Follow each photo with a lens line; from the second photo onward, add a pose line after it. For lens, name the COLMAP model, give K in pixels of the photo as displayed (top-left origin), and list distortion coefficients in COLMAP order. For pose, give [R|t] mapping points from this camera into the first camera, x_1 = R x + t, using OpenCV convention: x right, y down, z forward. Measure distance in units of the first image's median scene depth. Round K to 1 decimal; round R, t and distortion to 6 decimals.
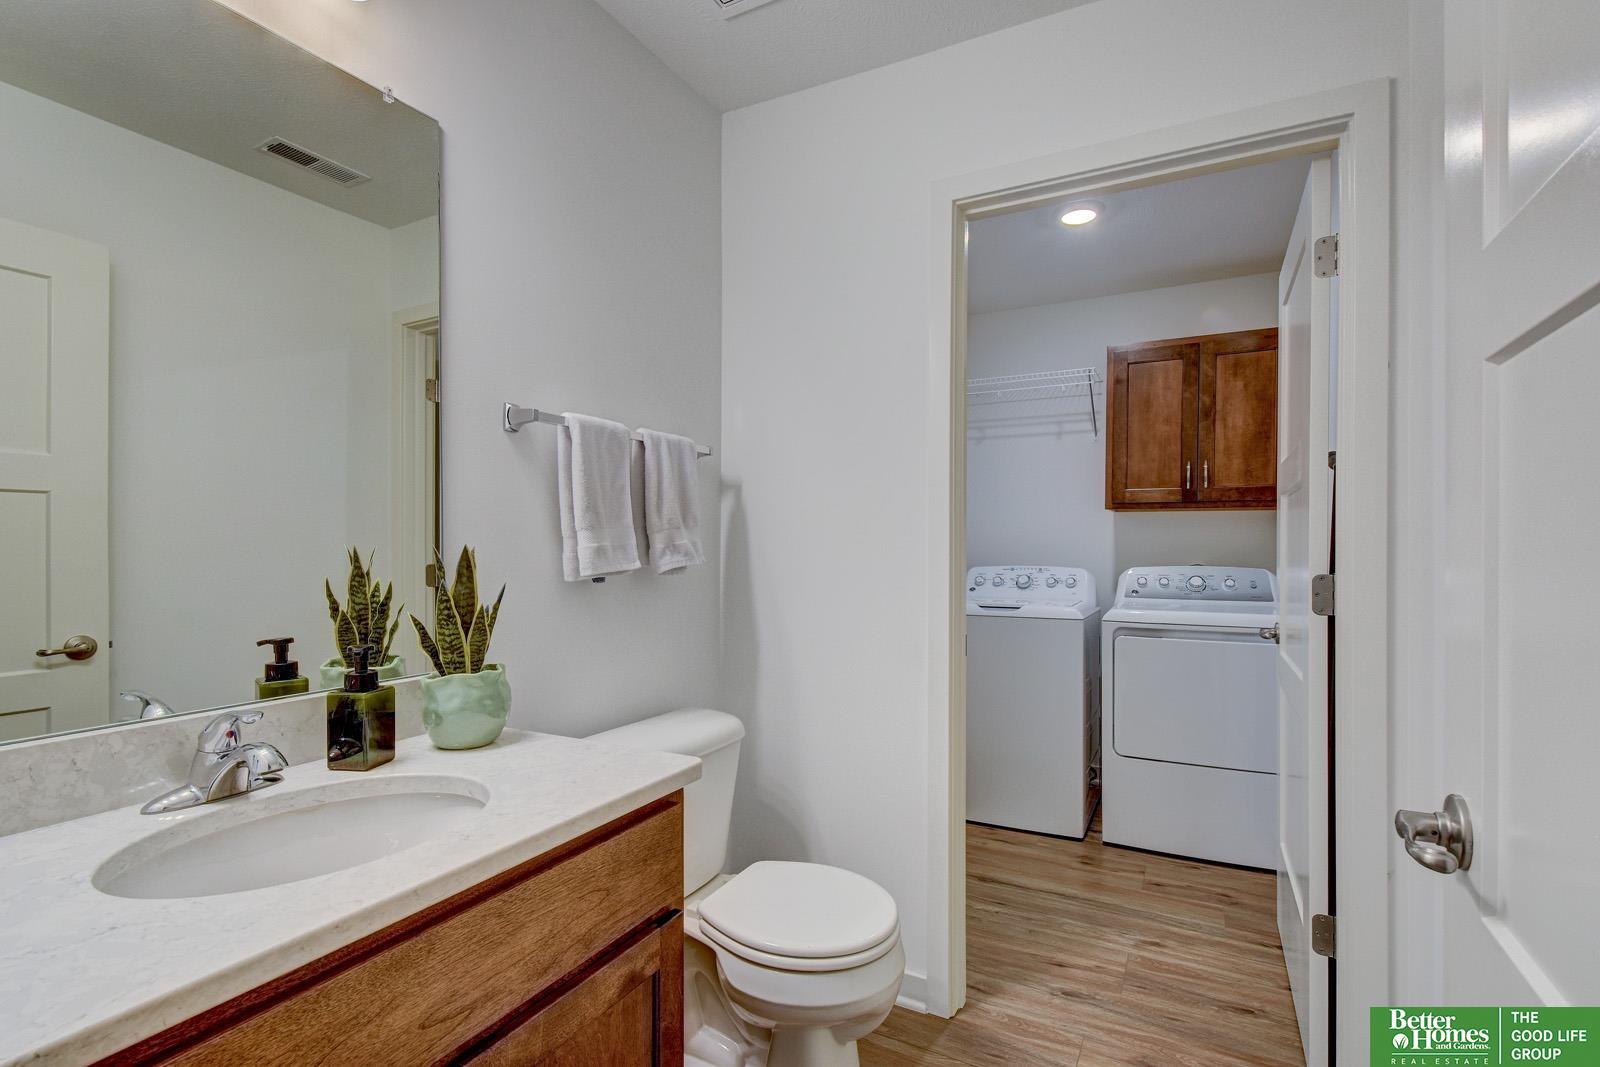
lens RADIAL K [[764.1, 0, 803.4], [0, 764.1, 549.8], [0, 0, 1]] dist [0.008358, -0.002489]
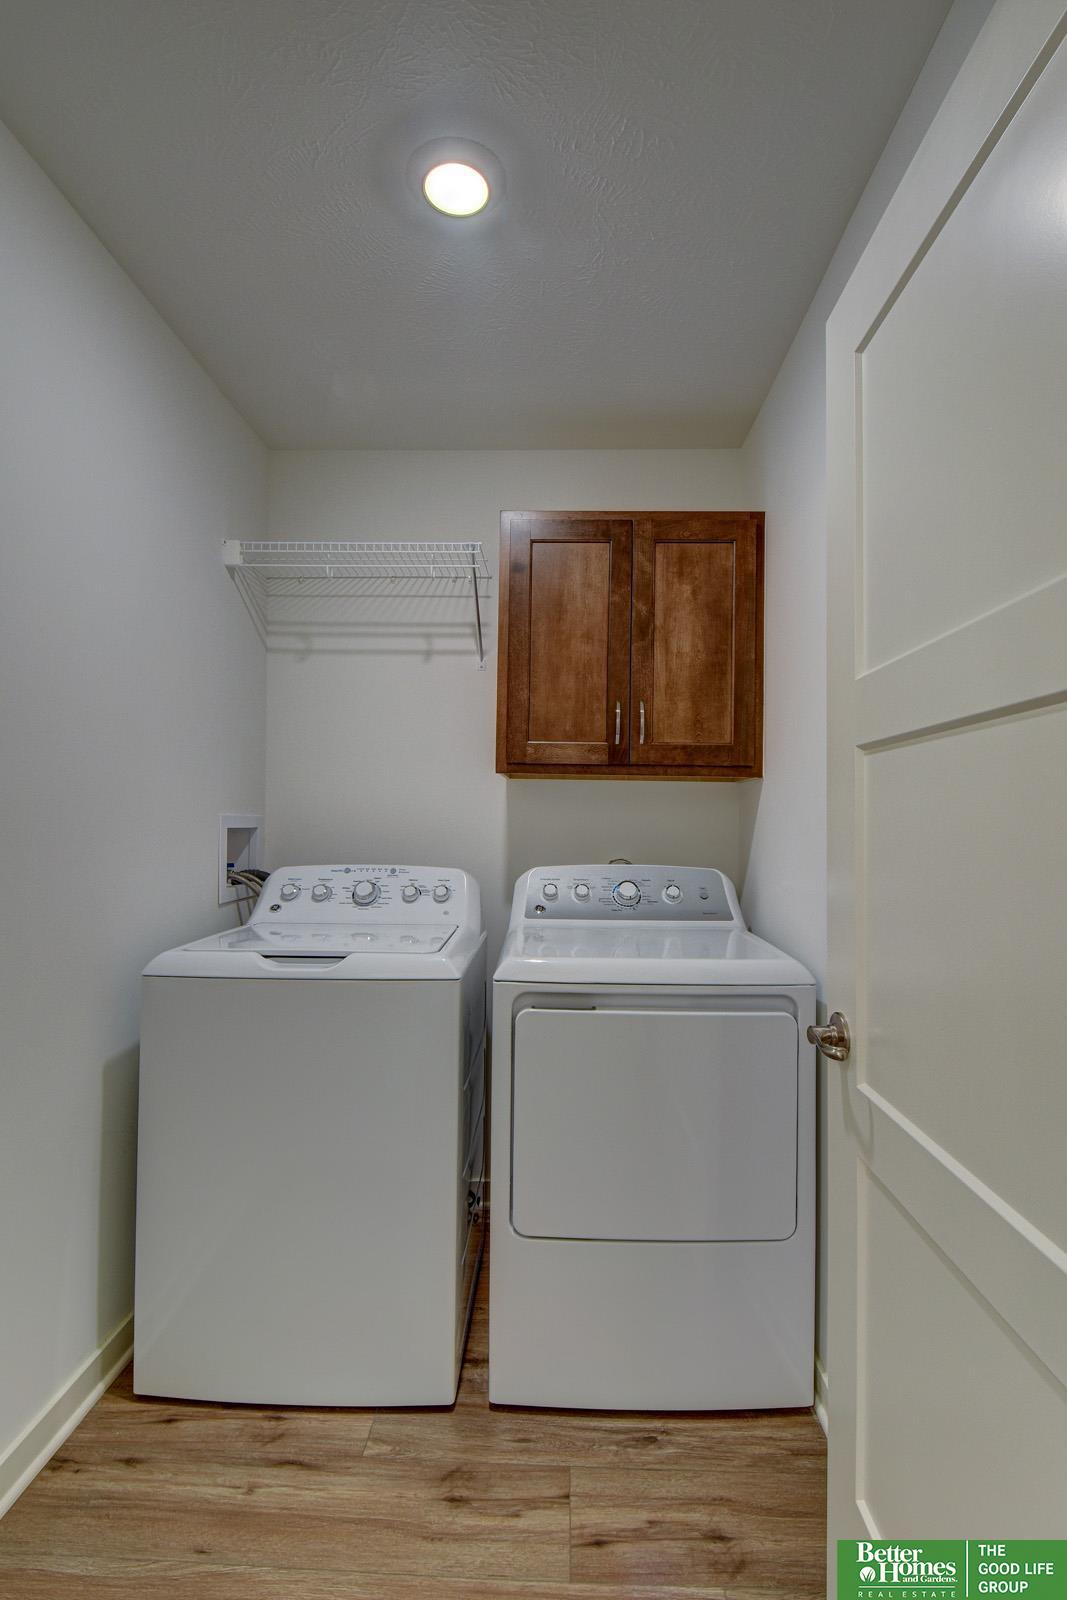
lens RADIAL K [[764.1, 0, 542.7], [0, 764.1, 808.3], [0, 0, 1]] dist [0.008358, -0.002489]
pose [[0.899156, 0.011327, 0.437481, 0.167914], [-0.006711, 0.999904, -0.012096, -0.018294], [-0.437576, 0.007941, 0.899146, 0.452494]]
